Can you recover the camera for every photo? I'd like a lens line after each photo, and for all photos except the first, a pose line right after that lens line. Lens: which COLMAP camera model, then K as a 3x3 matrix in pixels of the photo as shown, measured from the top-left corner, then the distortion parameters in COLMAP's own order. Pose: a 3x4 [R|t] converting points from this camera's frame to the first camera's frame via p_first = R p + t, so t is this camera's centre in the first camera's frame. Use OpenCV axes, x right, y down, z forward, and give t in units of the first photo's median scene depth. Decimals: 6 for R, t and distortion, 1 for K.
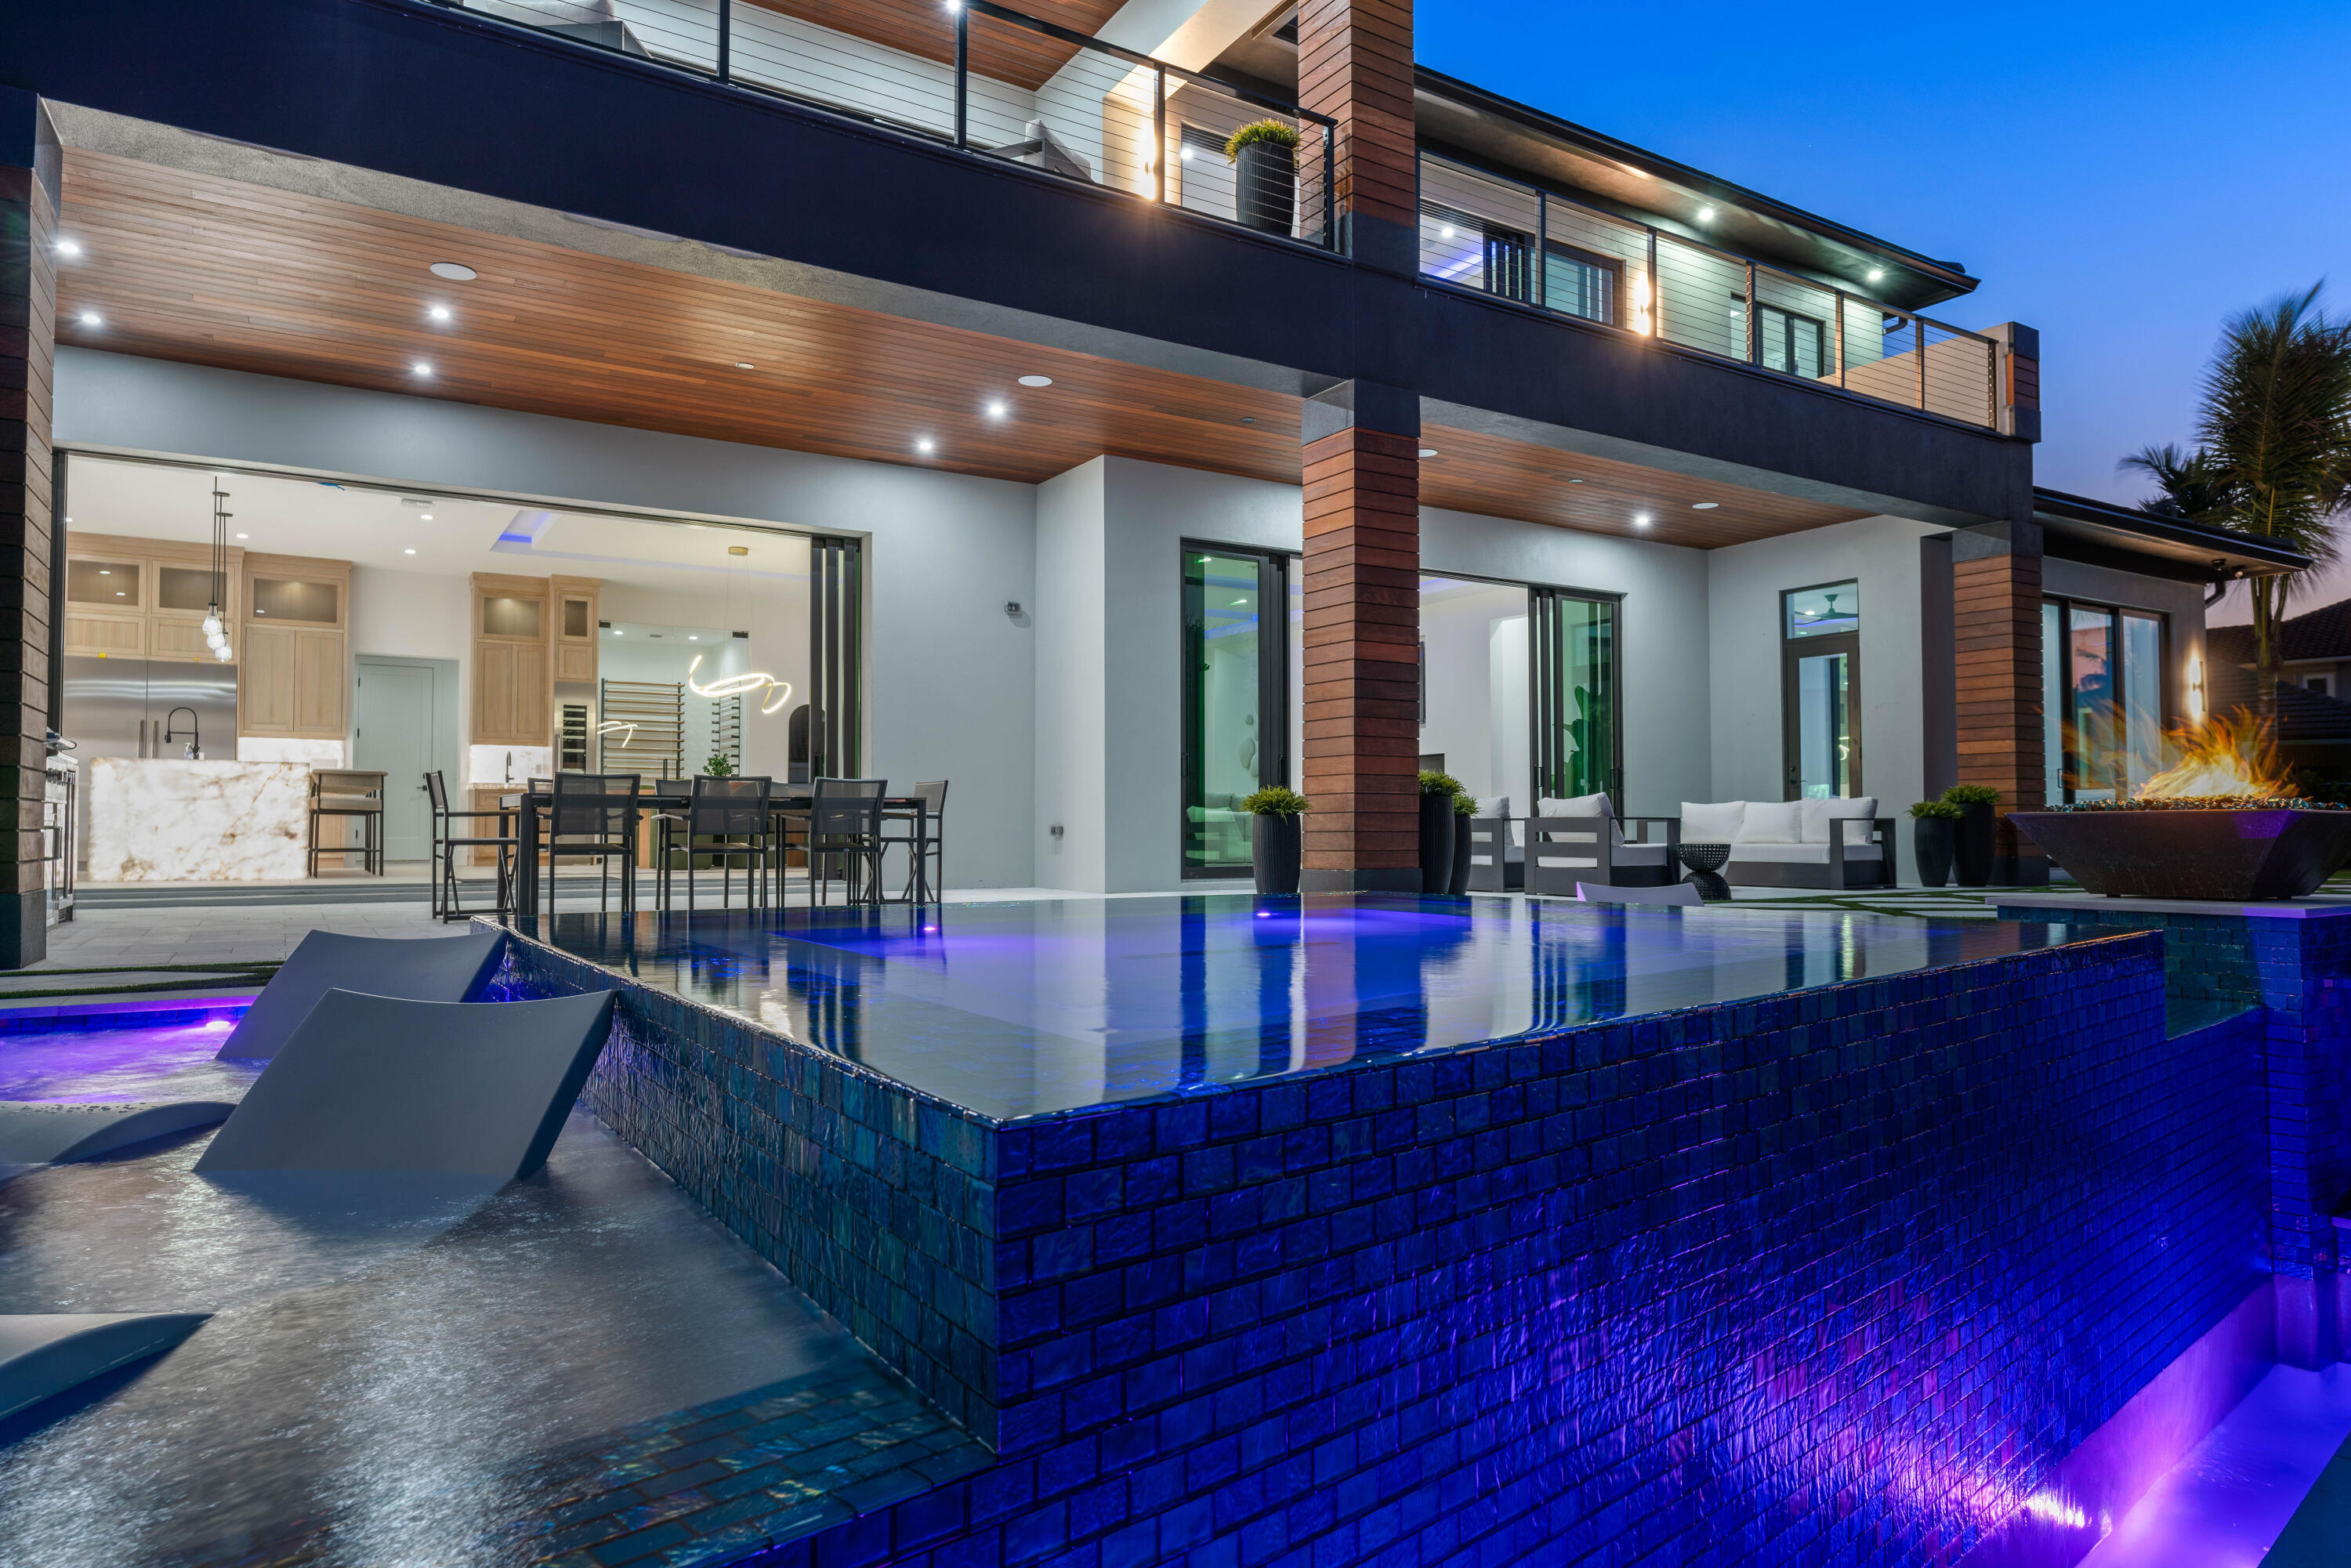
lens RADIAL K [[1410.7, 0, 1156.5], [0, 1410.7, 790.9], [0, 0, 1]] dist [-0.002272, -0.001172]
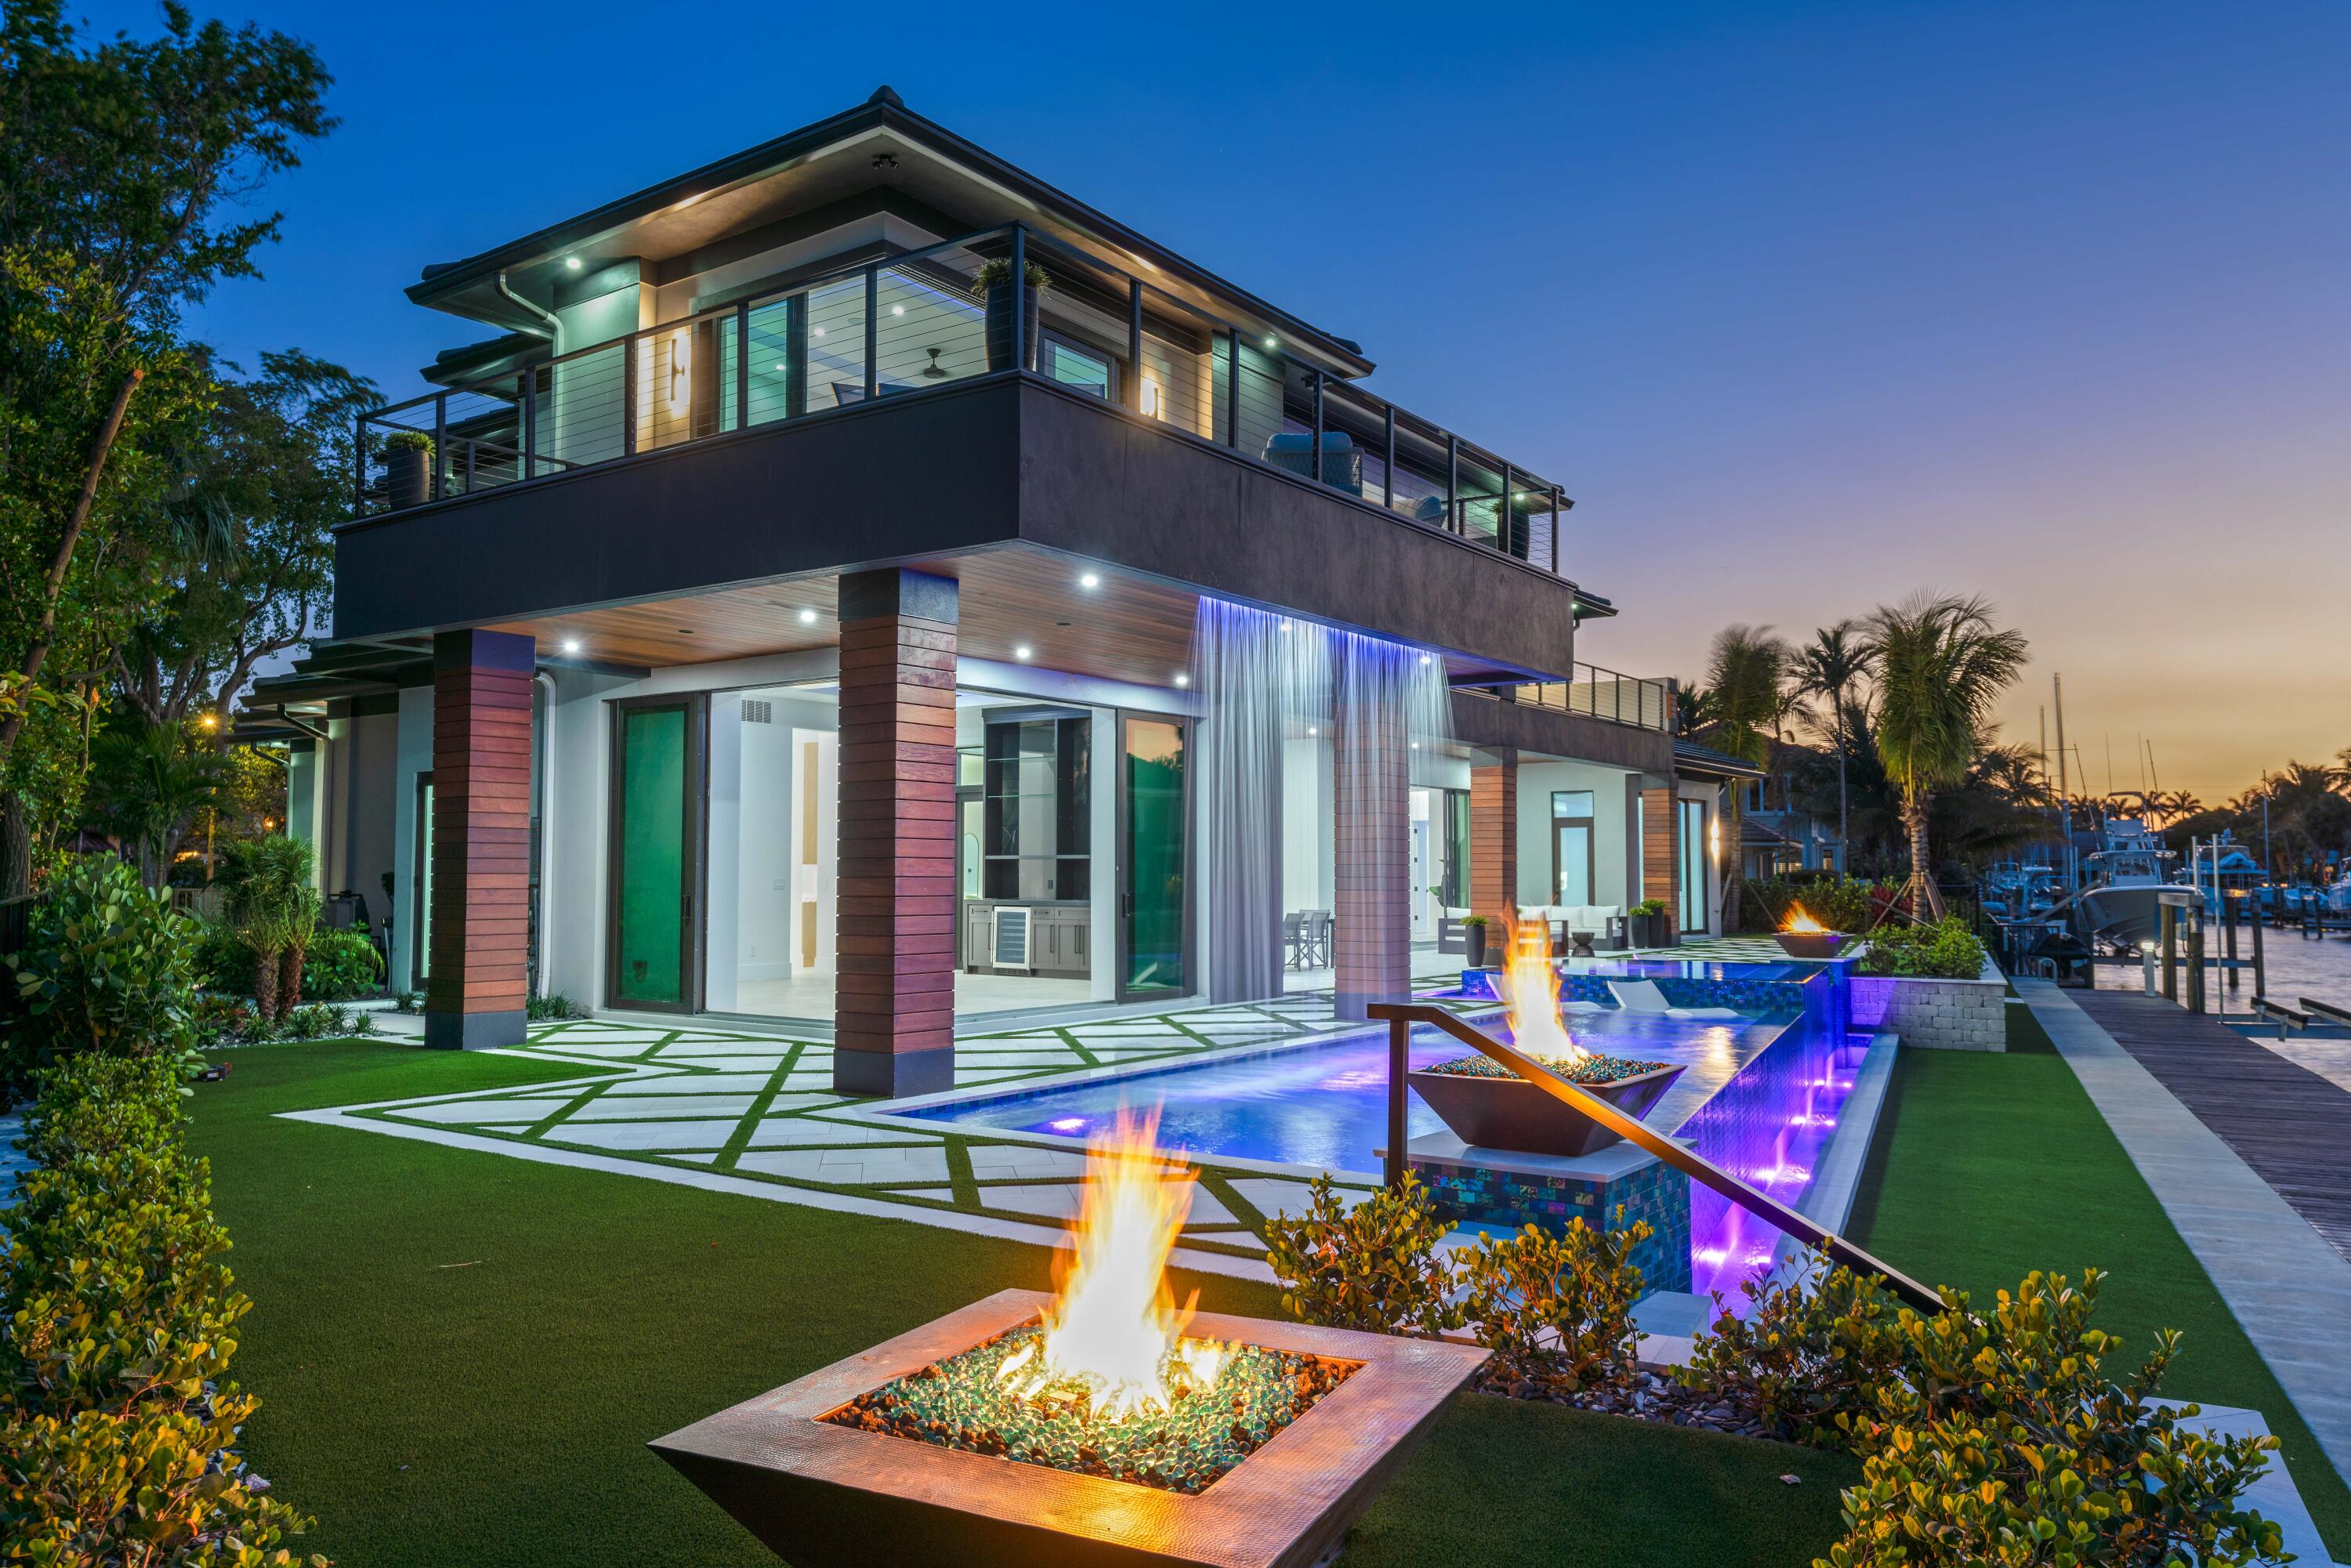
lens RADIAL K [[1642.2, 0, 1184.9], [0, 1642.2, 788.4], [0, 0, 1]] dist [0.005139, 0.002198]
pose [[0.917138, 0.021101, 0.398011, -1.024548], [-0.009983, 0.999500, -0.029985, -0.087847], [-0.398445, 0.023528, 0.916890, -0.952952]]
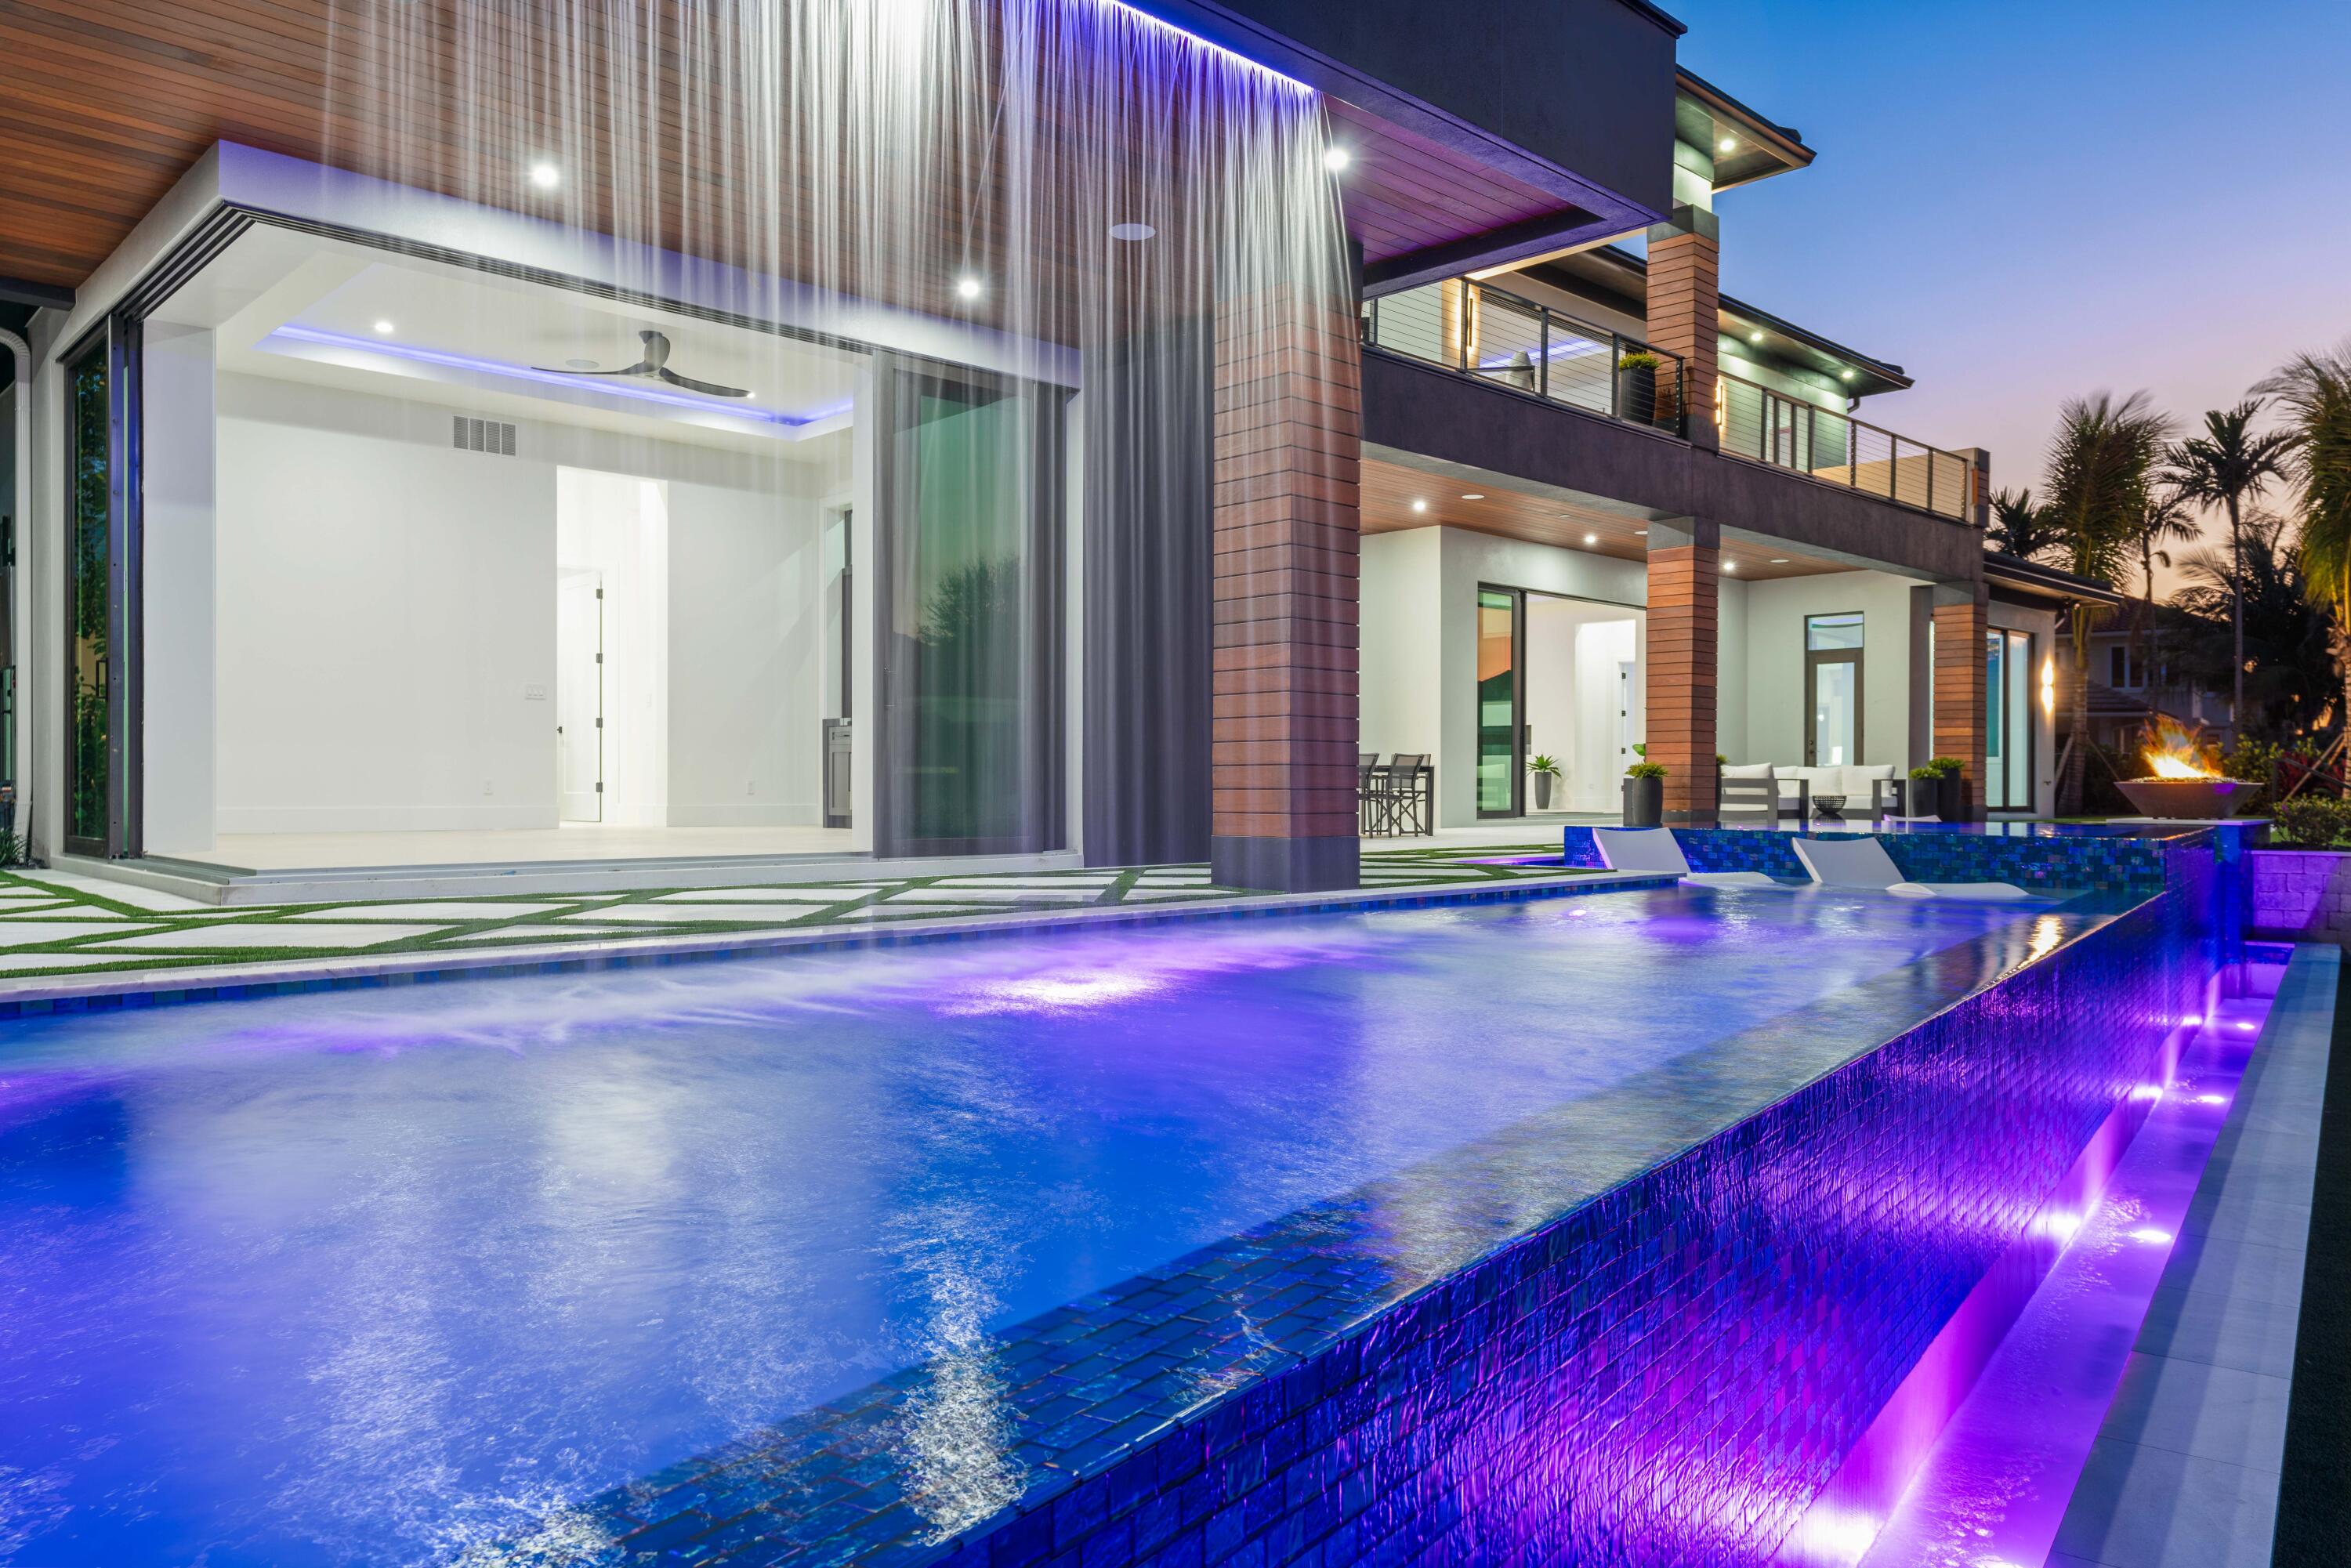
lens RADIAL K [[1642.2, 0, 1179.2], [0, 1642.2, 786.2], [0, 0, 1]] dist [0.005139, 0.002198]
pose [[0.975479, 0.001457, 0.220088, -0.601626], [-0.007244, 0.999649, 0.025491, -0.012057], [-0.219974, -0.026460, 0.975147, -0.526112]]
